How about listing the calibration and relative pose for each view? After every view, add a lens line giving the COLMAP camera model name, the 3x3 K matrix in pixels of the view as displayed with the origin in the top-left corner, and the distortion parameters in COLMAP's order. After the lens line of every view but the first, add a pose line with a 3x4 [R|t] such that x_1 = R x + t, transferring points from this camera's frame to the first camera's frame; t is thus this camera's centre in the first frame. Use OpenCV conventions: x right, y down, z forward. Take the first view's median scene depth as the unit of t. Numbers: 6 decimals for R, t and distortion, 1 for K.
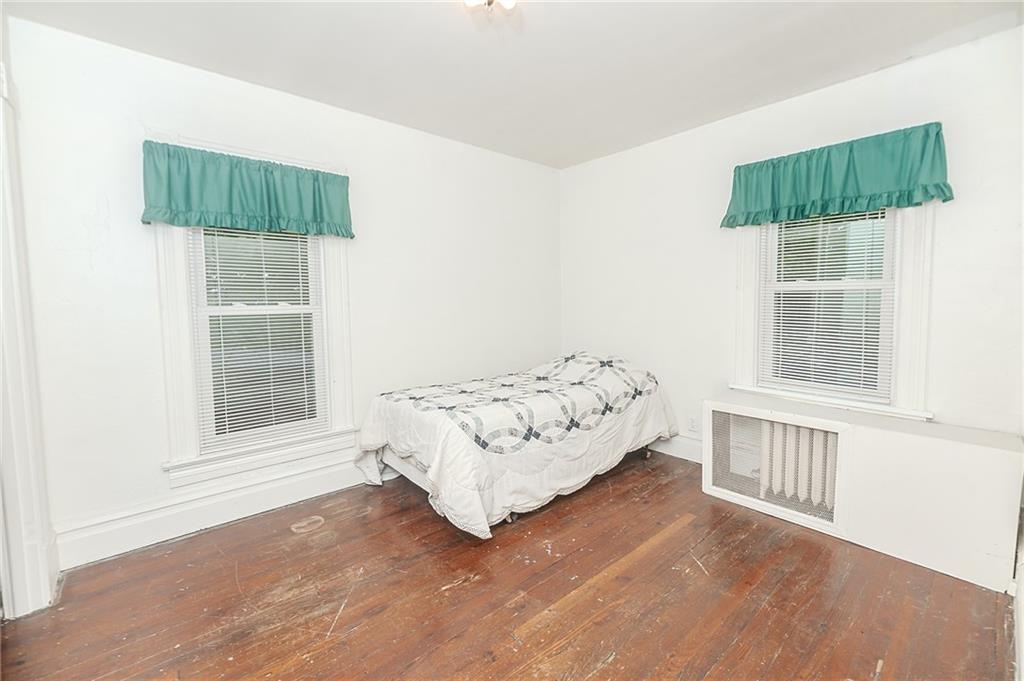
lens RADIAL K [[430.4, 0, 514.1], [0, 430.4, 329.0], [0, 0, 1]] dist [-0.002568, -0.000356]
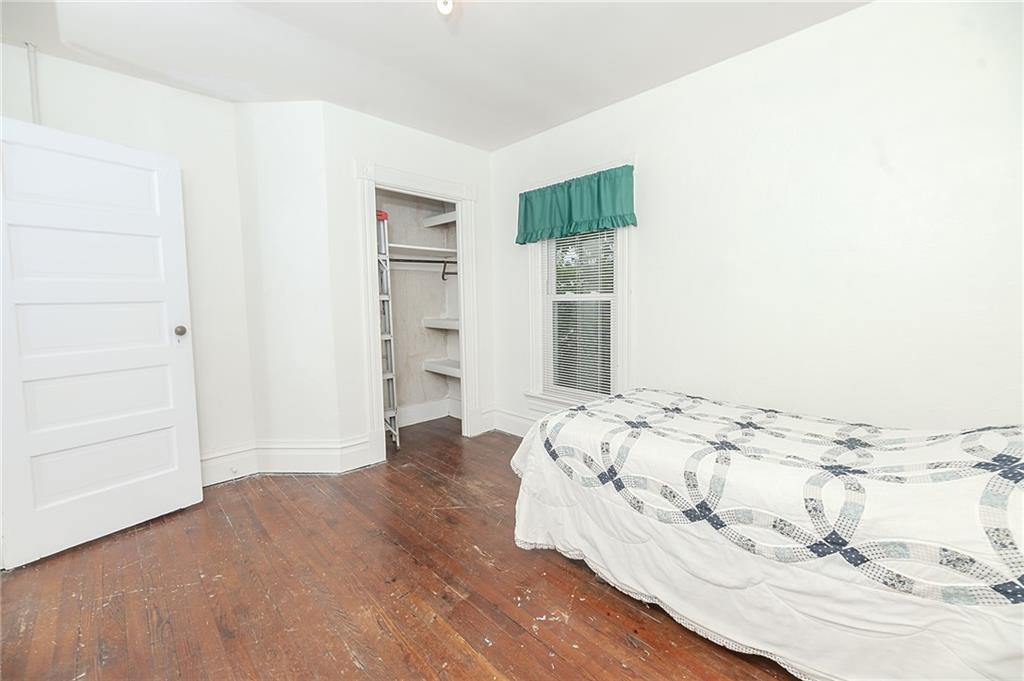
lens RADIAL K [[430.4, 0, 514.1], [0, 430.4, 329.0], [0, 0, 1]] dist [-0.002568, -0.000356]
pose [[0.041325, 0.084609, -0.995557, 0.710342], [-0.050454, 0.995314, 0.082494, -0.048586], [0.997871, 0.046821, 0.045400, 0.795904]]
